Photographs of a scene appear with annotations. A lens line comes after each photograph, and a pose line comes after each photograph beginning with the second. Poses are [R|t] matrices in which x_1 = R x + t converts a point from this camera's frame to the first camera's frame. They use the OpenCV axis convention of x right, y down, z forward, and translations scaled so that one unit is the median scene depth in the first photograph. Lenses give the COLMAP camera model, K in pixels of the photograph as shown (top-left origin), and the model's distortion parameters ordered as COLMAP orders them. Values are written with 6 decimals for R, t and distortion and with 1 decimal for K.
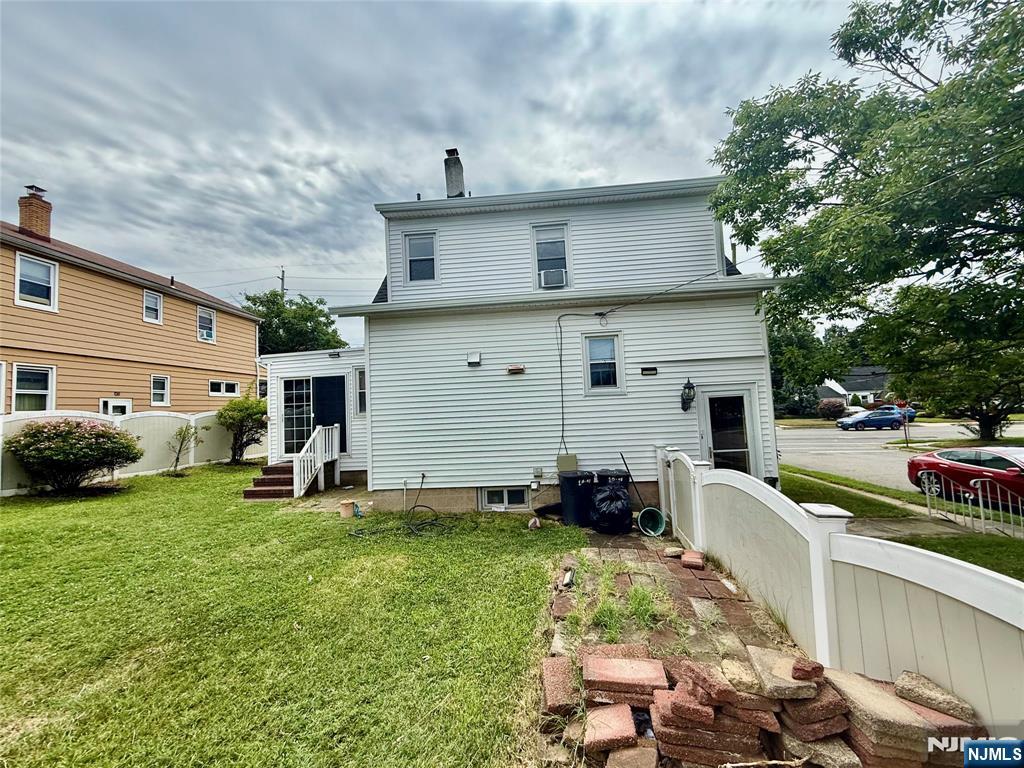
lens RADIAL K [[408.3, 0, 510.0], [0, 408.3, 385.4], [0, 0, 1]] dist [0.000610, -0.000092]
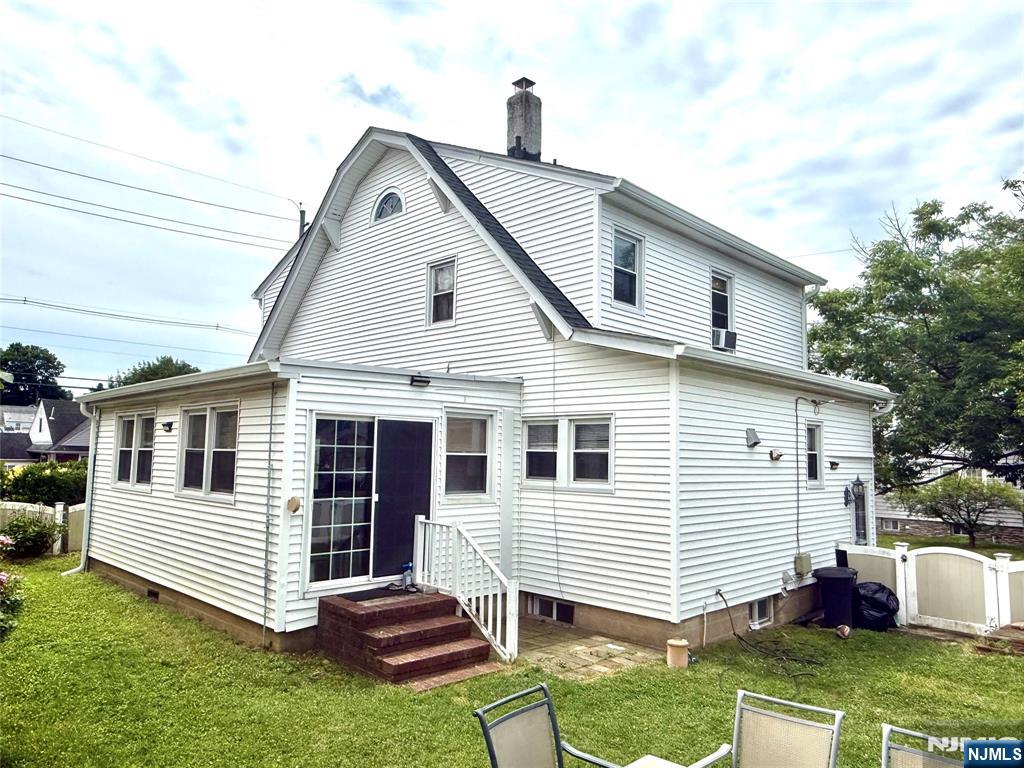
lens RADIAL K [[703.4, 0, 523.8], [0, 703.4, 387.2], [0, 0, 1]] dist [-0.002638, 0.007332]
pose [[0.642768, 0.134813, 0.754105, -1.185375], [-0.089867, 0.990866, -0.100540, 0.013064], [-0.760771, -0.003145, 0.649012, 0.373991]]
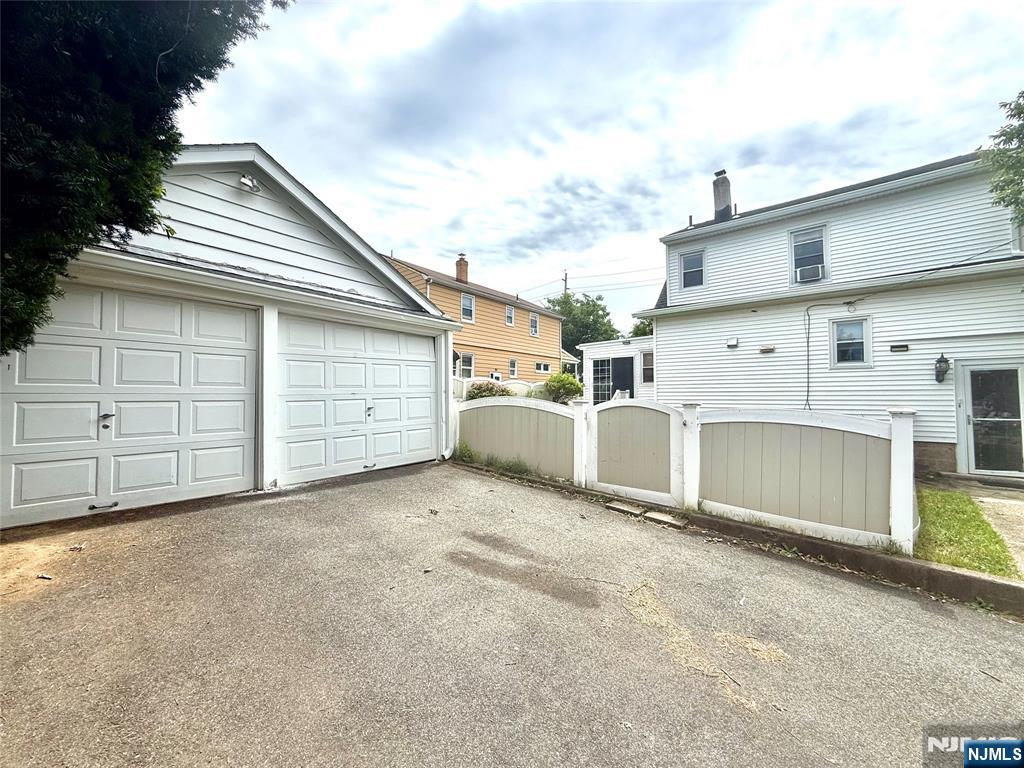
lens RADIAL K [[408.3, 0, 512.7], [0, 408.3, 383.9], [0, 0, 1]] dist [0.000610, -0.000092]
pose [[0.821301, 0.025364, -0.569931, 0.079685], [-0.005640, 0.999323, 0.036346, 0.025777], [0.570467, -0.026636, 0.820888, -0.493993]]
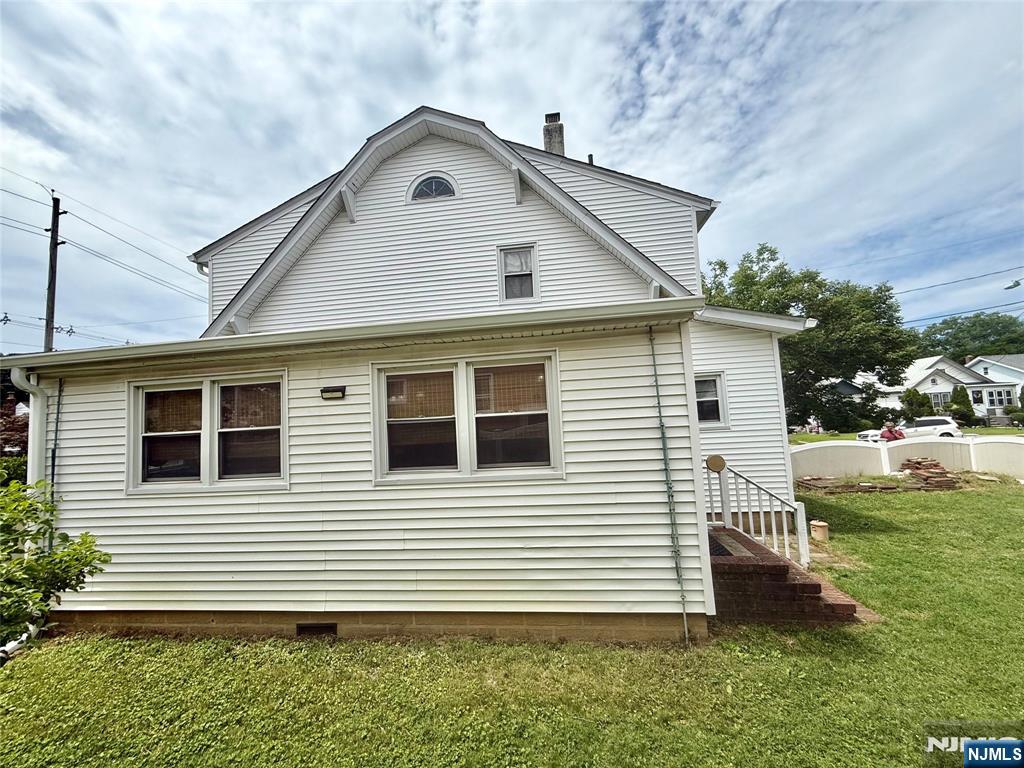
lens RADIAL K [[408.3, 0, 515.6], [0, 408.3, 382.2], [0, 0, 1]] dist [0.000610, -0.000092]
pose [[0.050522, 0.124275, 0.990961, -1.154062], [-0.002249, 0.992239, -0.124321, 0.062330], [-0.998720, 0.004052, 0.050410, 1.344528]]
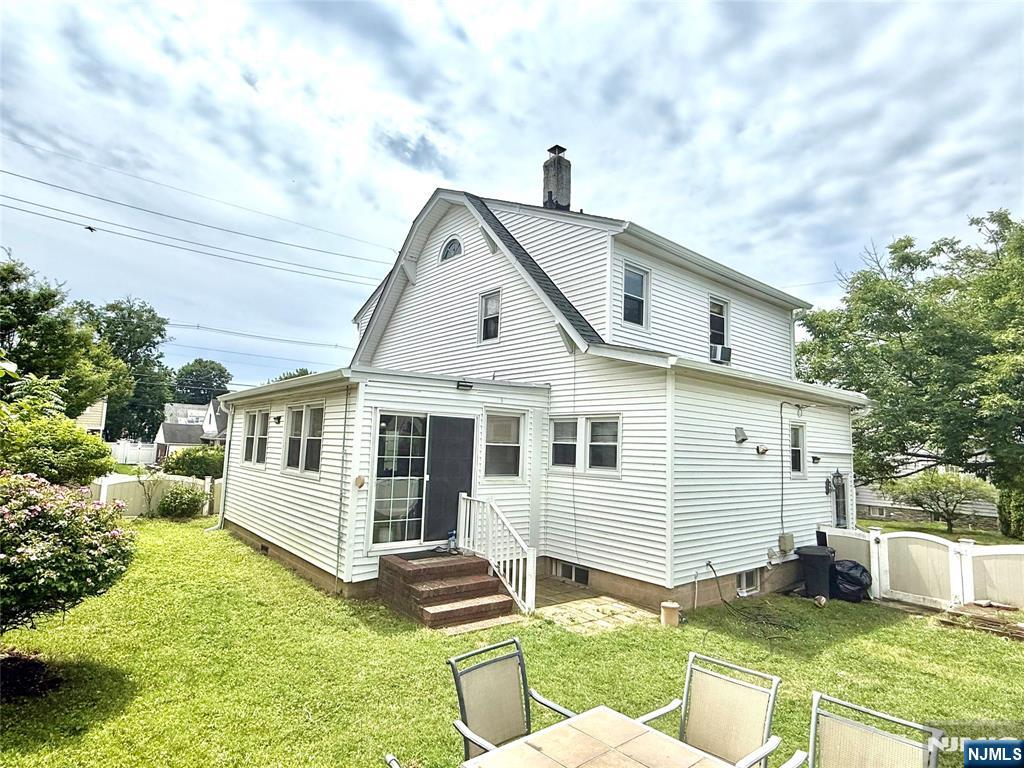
lens RADIAL K [[551.3, 0, 520.7], [0, 551.3, 384.0], [0, 0, 1]] dist [0.000215, 0.002741]
pose [[0.714249, 0.152001, 0.683187, -1.127505], [-0.107057, 0.988372, -0.107977, 0.009643], [-0.691655, 0.003983, 0.722217, 0.353370]]
